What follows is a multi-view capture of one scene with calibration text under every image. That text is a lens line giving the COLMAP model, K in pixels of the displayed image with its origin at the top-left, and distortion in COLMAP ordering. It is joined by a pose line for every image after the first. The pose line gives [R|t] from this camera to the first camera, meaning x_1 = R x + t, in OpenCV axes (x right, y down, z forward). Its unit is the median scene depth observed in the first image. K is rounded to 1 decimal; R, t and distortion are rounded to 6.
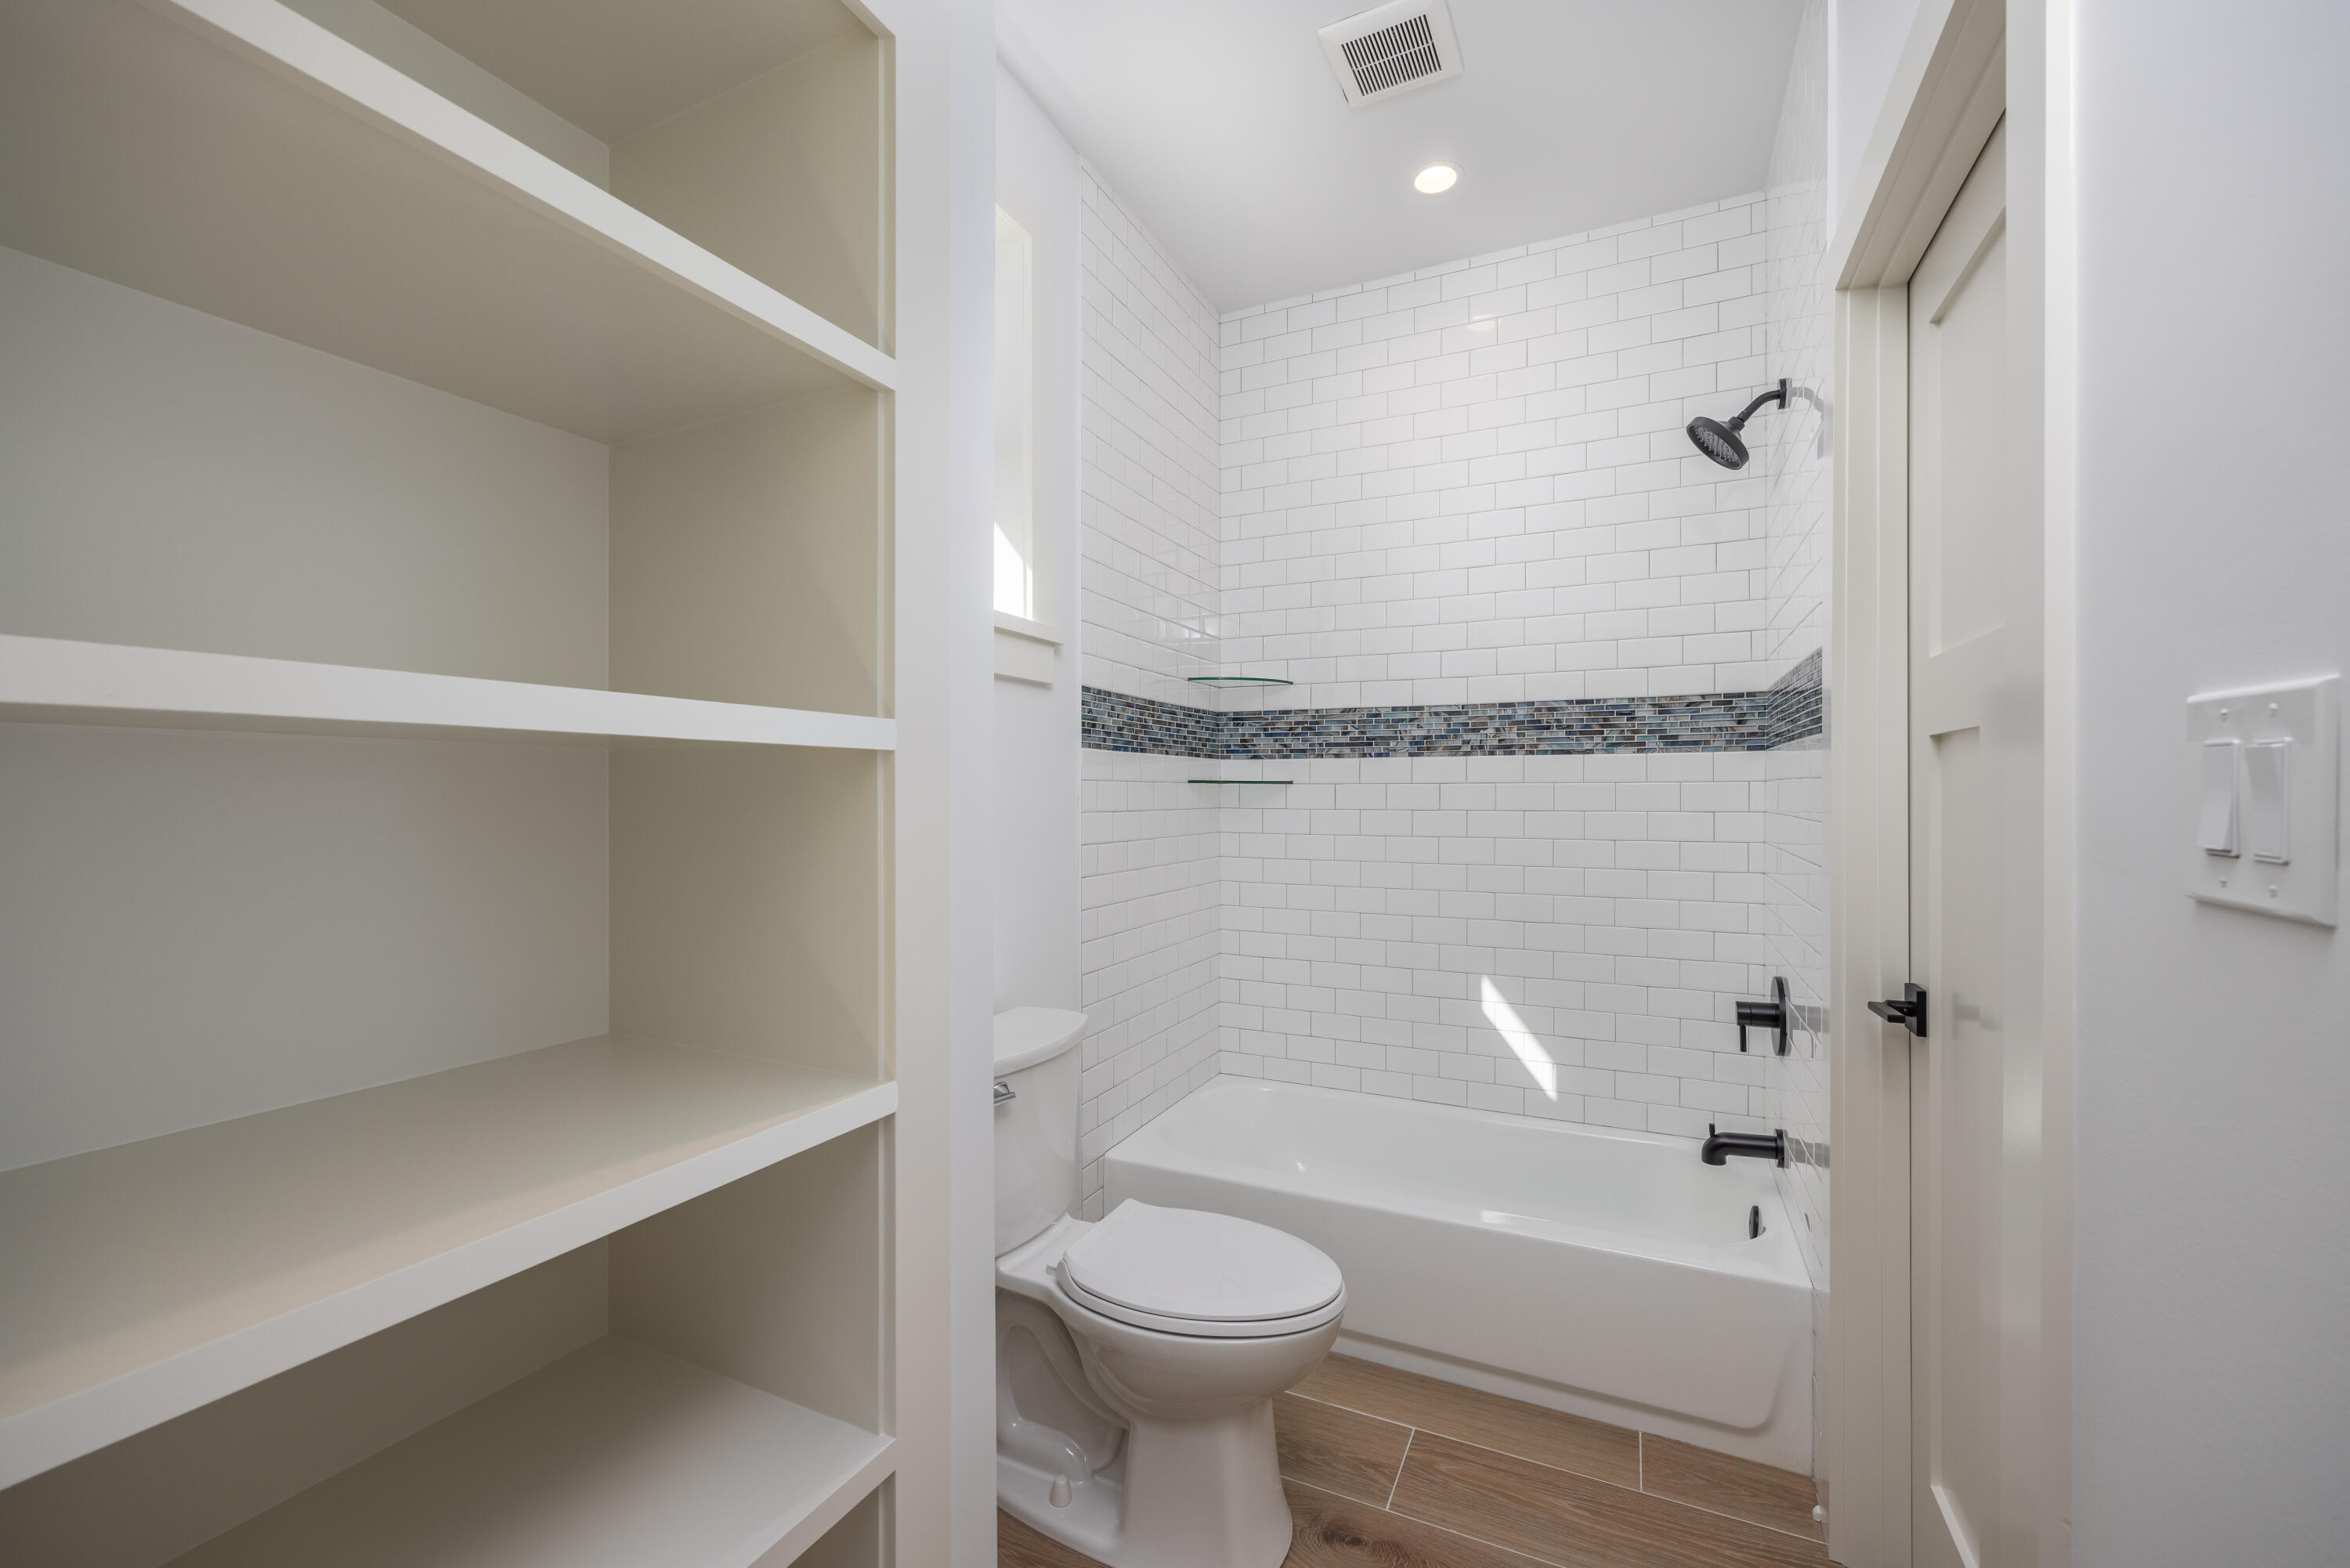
lens RADIAL K [[947.8, 0, 1196.3], [0, 947.8, 792.2], [0, 0, 1]] dist [-0.007364, -0.000088]
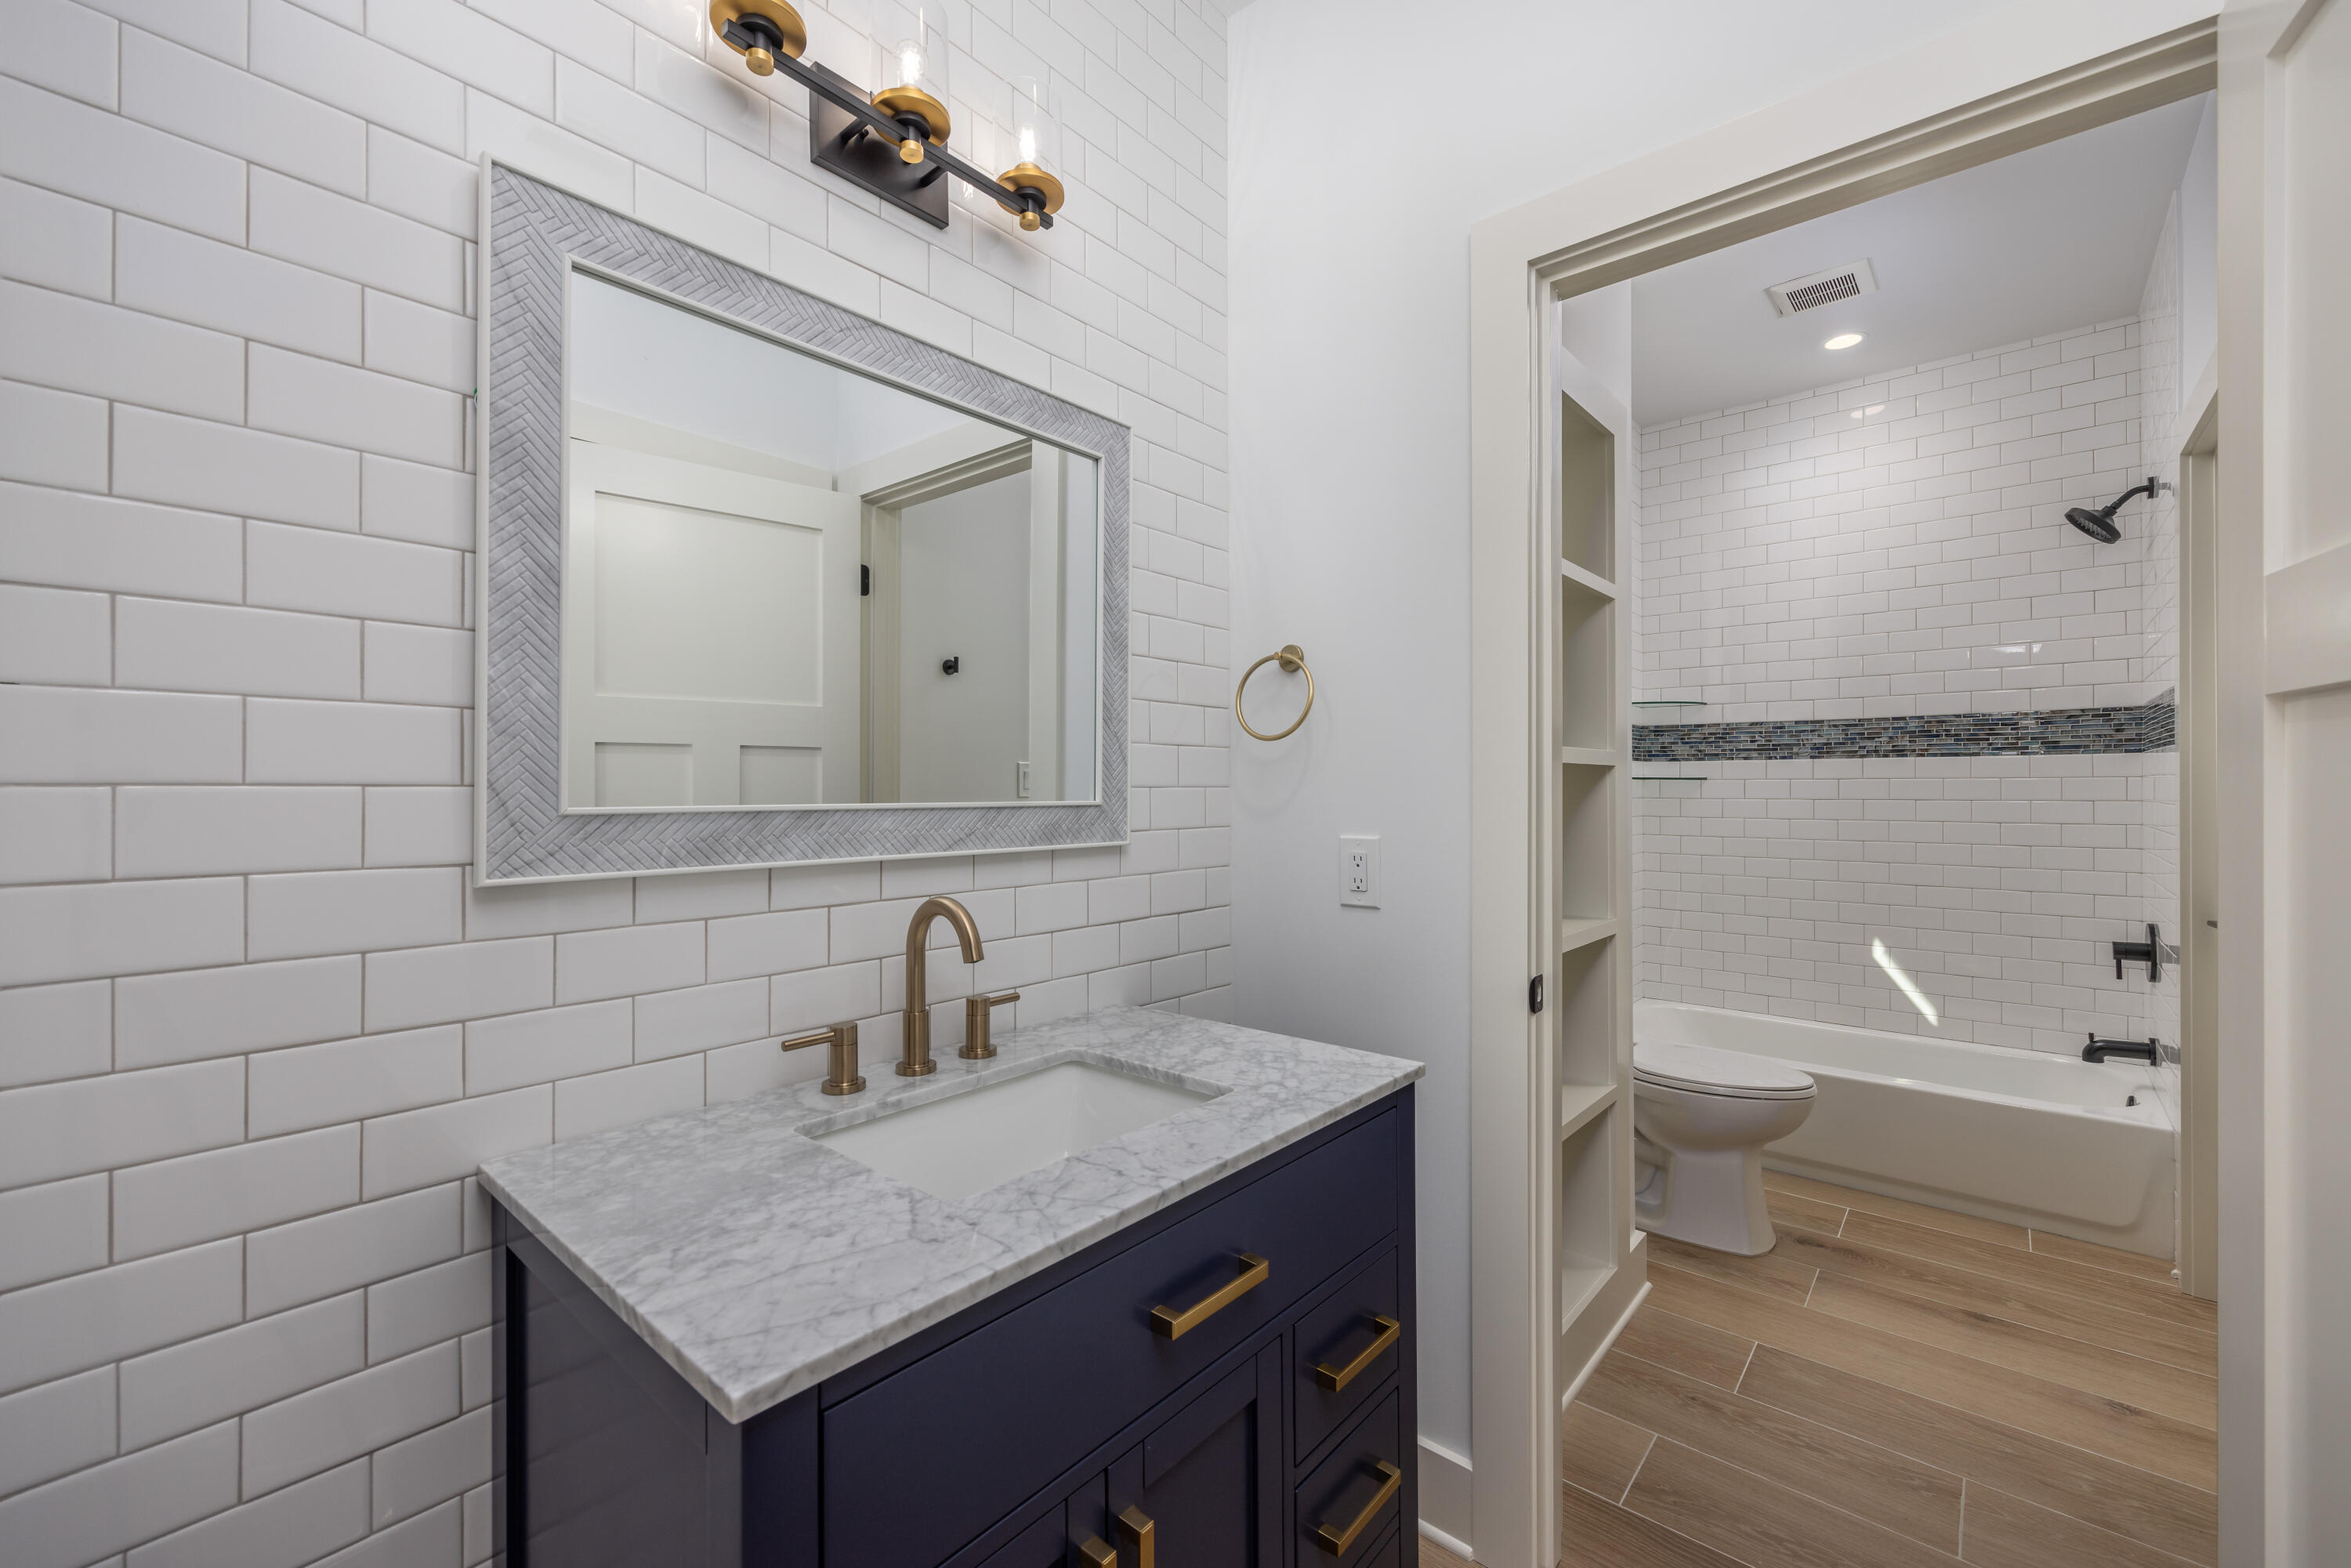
lens RADIAL K [[948.2, 0, 1174.8], [0, 948.2, 782.2], [0, 0, 1]] dist [-0.007364, -0.000088]
pose [[0.958721, -0.001541, -0.284346, -0.269805], [-0.000680, 0.999970, -0.007712, 0.006026], [0.284349, 0.007587, 0.958691, -0.549483]]
